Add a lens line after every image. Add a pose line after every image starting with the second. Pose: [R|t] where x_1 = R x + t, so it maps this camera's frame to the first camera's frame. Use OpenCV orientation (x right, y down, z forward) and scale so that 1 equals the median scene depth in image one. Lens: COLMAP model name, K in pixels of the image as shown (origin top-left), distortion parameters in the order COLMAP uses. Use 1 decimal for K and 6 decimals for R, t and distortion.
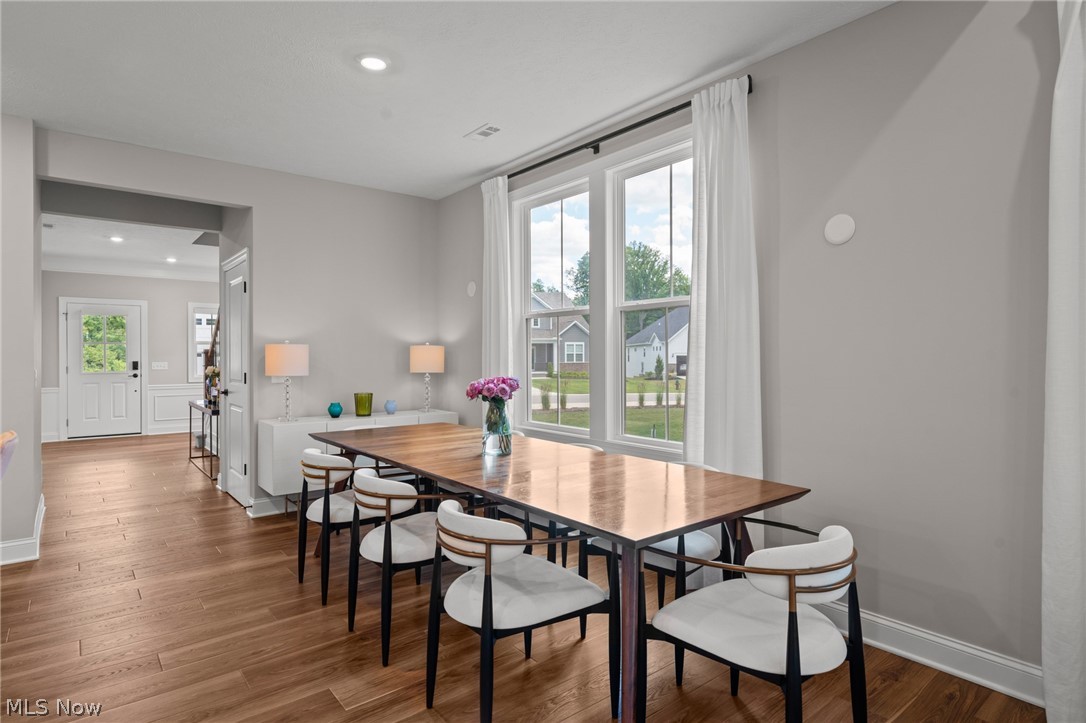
lens RADIAL K [[598.5, 0, 536.6], [0, 598.5, 358.1], [0, 0, 1]] dist [-0.000861, 0.000367]
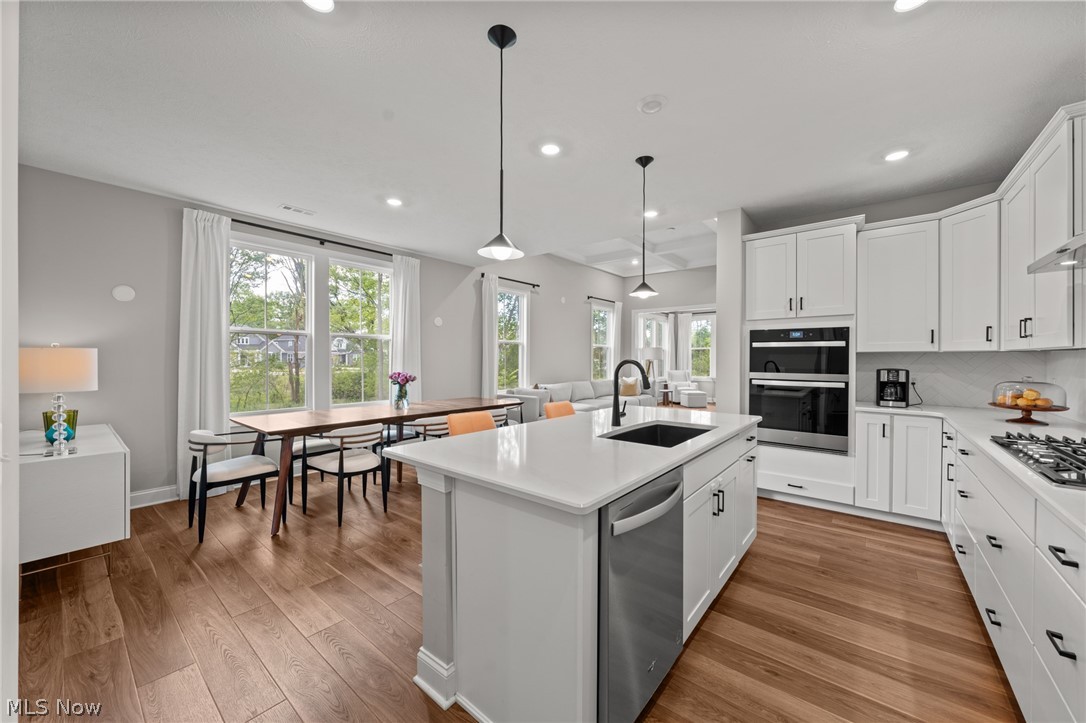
lens RADIAL K [[403.0, 0, 551.5], [0, 403.0, 366.0], [0, 0, 1]] dist [0.006223, -0.000346]
pose [[-0.221635, -0.021718, 0.974888, -1.033407], [0.000917, 0.999747, 0.022481, -0.014132], [-0.975129, 0.005877, -0.221559, 0.537076]]
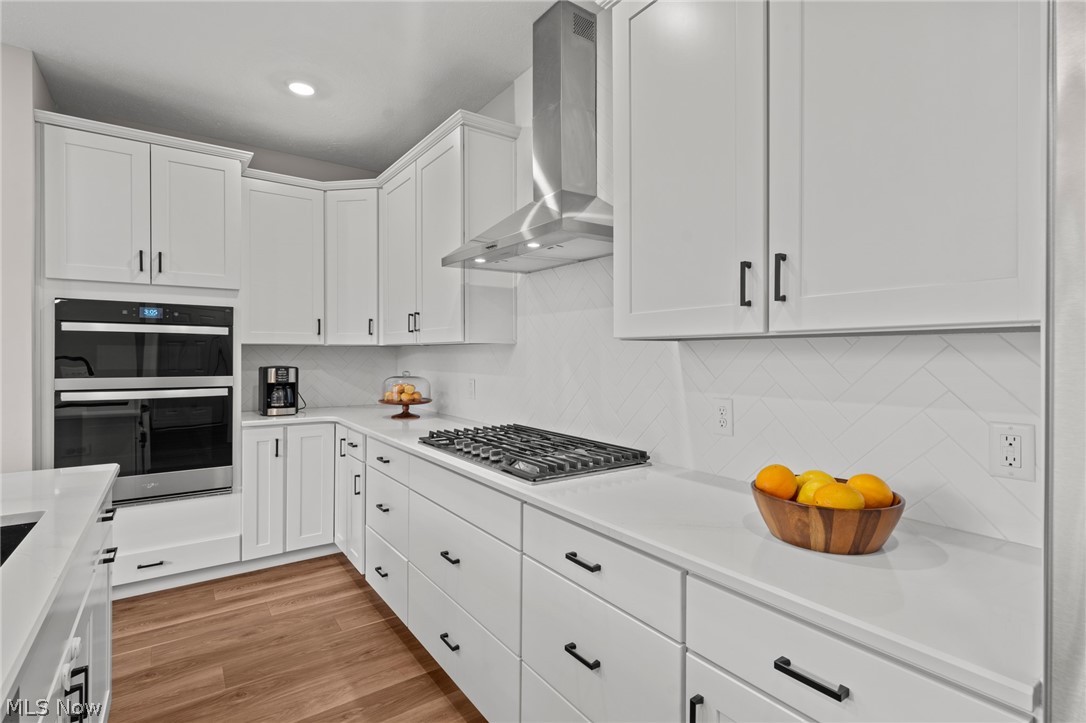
lens RADIAL K [[524.6, 0, 549.8], [0, 524.6, 353.9], [0, 0, 1]] dist [-0.001446, 0.001277]
pose [[-0.998476, -0.005121, 0.054951, -0.876782], [-0.005009, 0.999985, 0.002179, -0.012551], [-0.054961, 0.001900, -0.998487, 0.487716]]
